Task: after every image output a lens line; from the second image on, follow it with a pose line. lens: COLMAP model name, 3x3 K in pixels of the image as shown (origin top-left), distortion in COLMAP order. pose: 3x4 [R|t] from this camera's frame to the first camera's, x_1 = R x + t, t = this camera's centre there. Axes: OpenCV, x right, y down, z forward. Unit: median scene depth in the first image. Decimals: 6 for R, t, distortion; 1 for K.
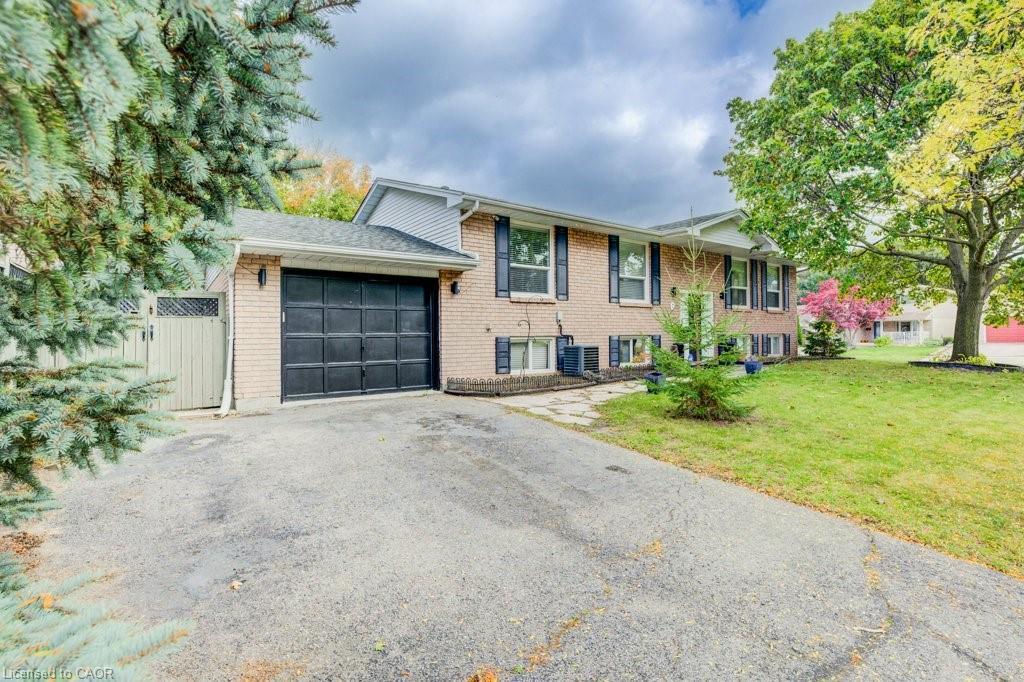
lens RADIAL K [[437.9, 0, 506.3], [0, 437.9, 311.3], [0, 0, 1]] dist [-0.007626, 0.000226]
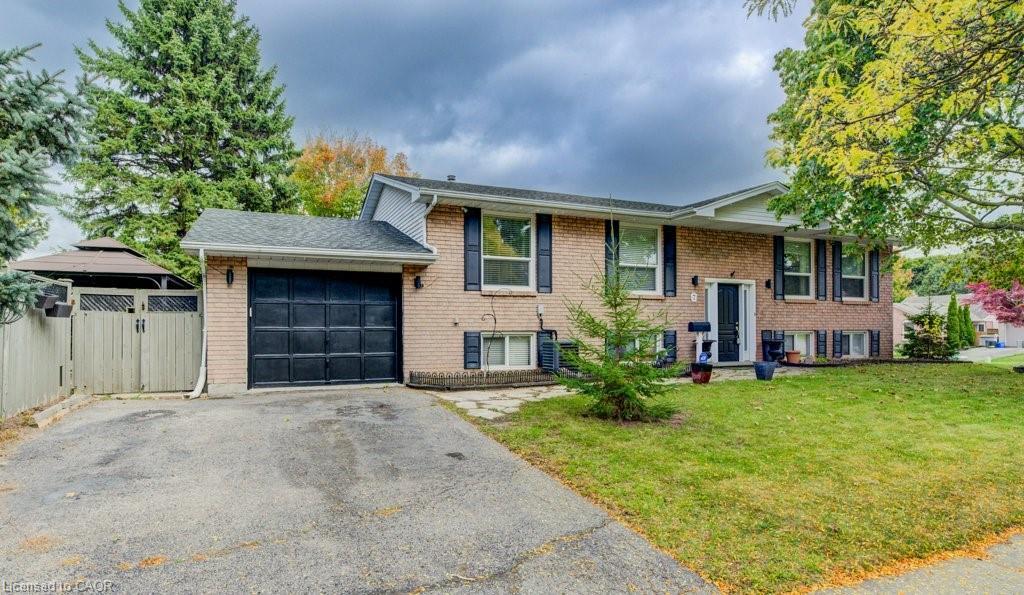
lens RADIAL K [[507.8, 0, 511.8], [0, 507.8, 313.8], [0, 0, 1]] dist [-0.000481, -0.000698]
pose [[0.975647, 0.001149, -0.219345, 0.335444], [0.004804, 0.999634, 0.026606, -0.011171], [0.219295, -0.027012, 0.975285, -0.090214]]
